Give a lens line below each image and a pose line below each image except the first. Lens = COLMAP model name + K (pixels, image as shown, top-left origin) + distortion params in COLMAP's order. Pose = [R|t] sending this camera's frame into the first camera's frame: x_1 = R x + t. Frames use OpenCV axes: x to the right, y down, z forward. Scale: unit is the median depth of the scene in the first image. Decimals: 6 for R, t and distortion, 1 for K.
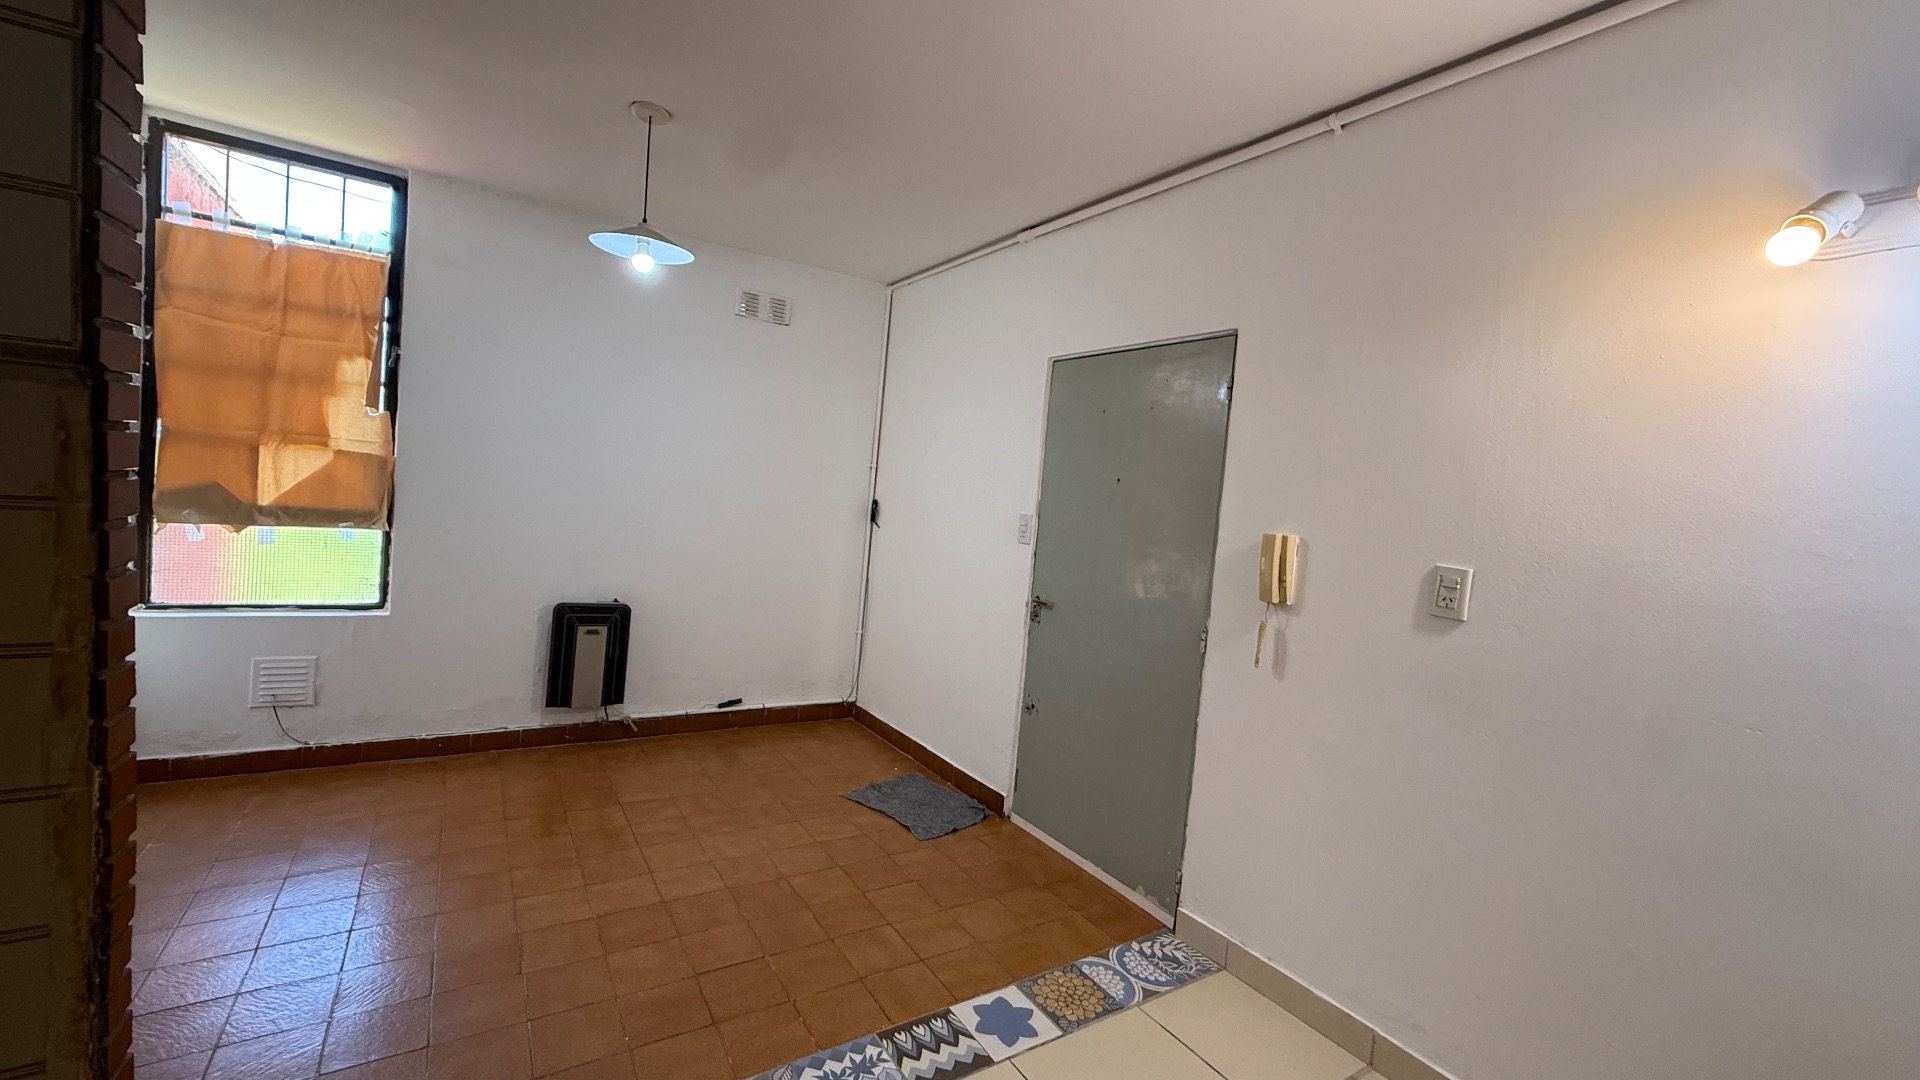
lens RADIAL K [[765.7, 0, 960.0], [0, 765.7, 540.0], [0, 0, 1]] dist [0.000981, 0.000367]
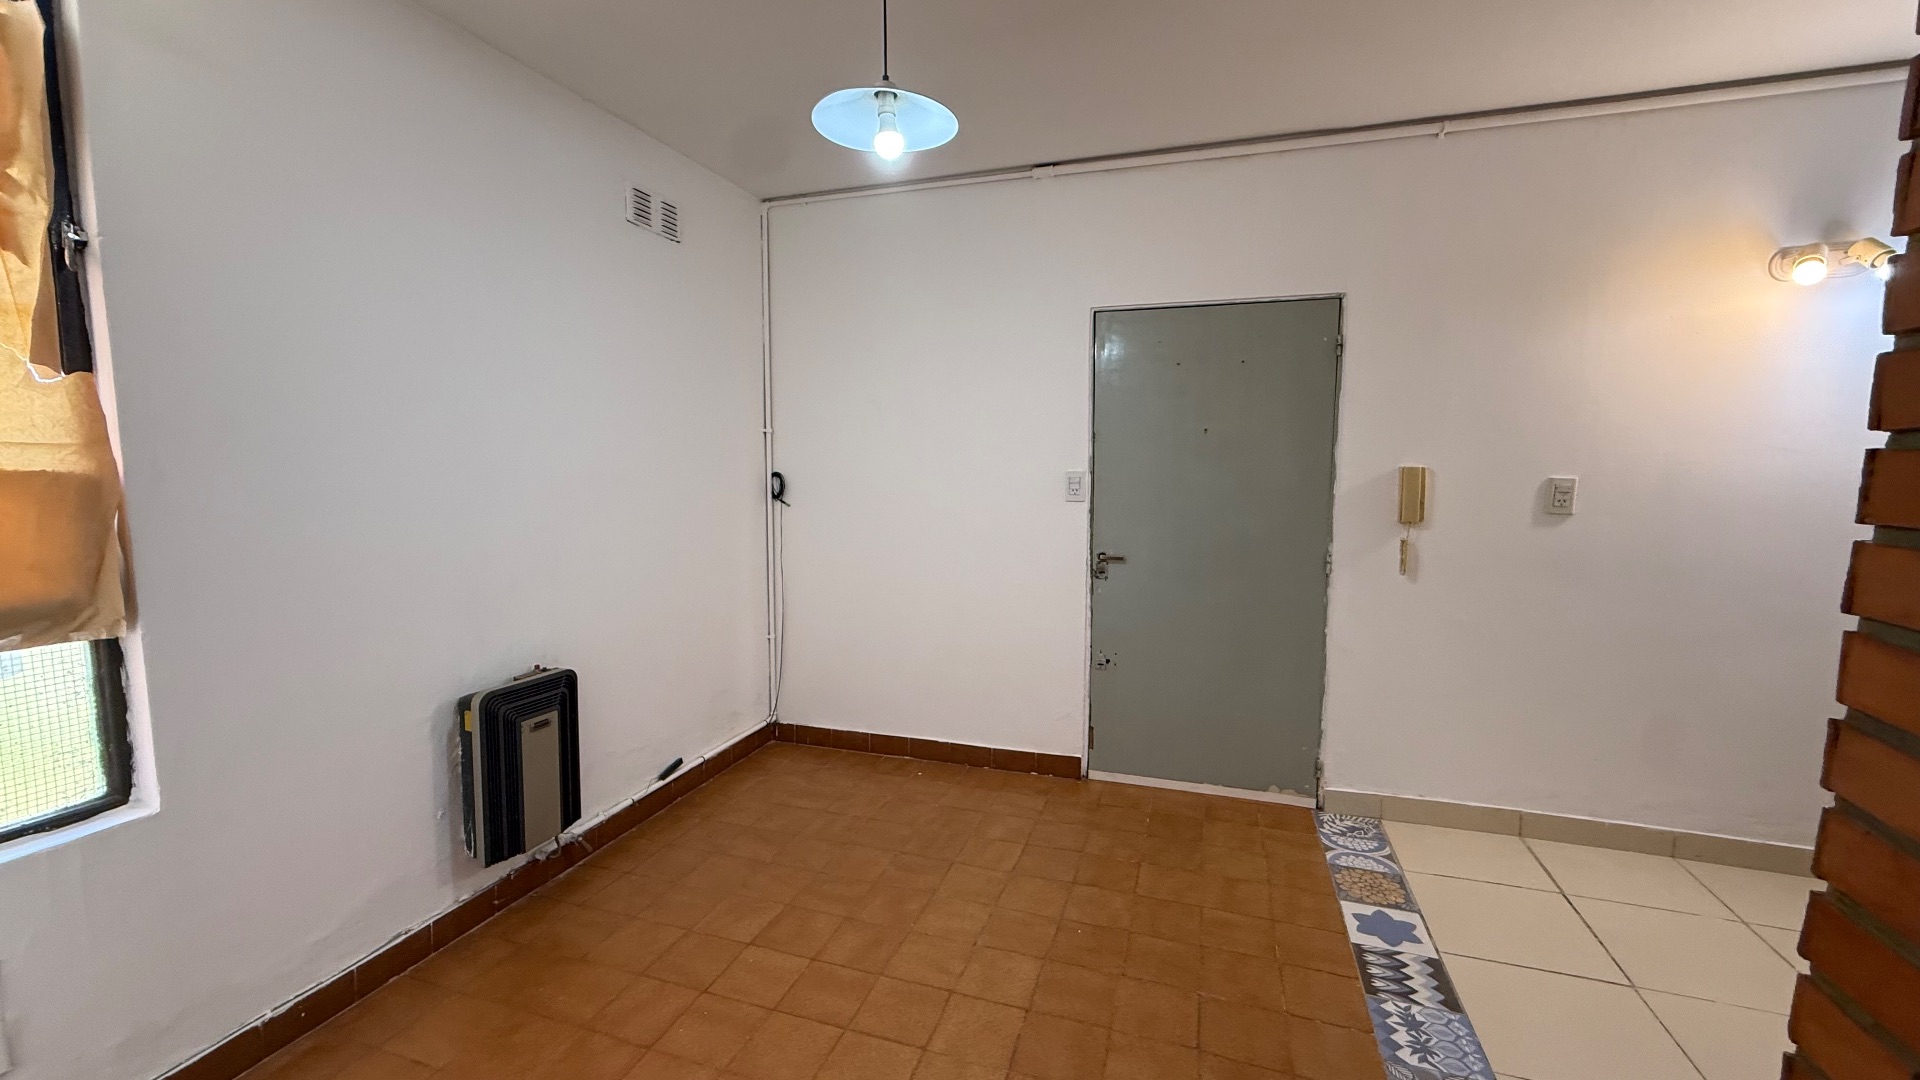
lens RADIAL K [[760.8, 0, 960.0], [0, 760.8, 540.0], [0, 0, 1]] dist [-0.000135, -0.000206]
pose [[0.776501, -0.148198, 0.612440, -0.649259], [0.102654, 0.988716, 0.109096, -0.069681], [-0.621698, -0.021844, 0.782953, 0.345560]]
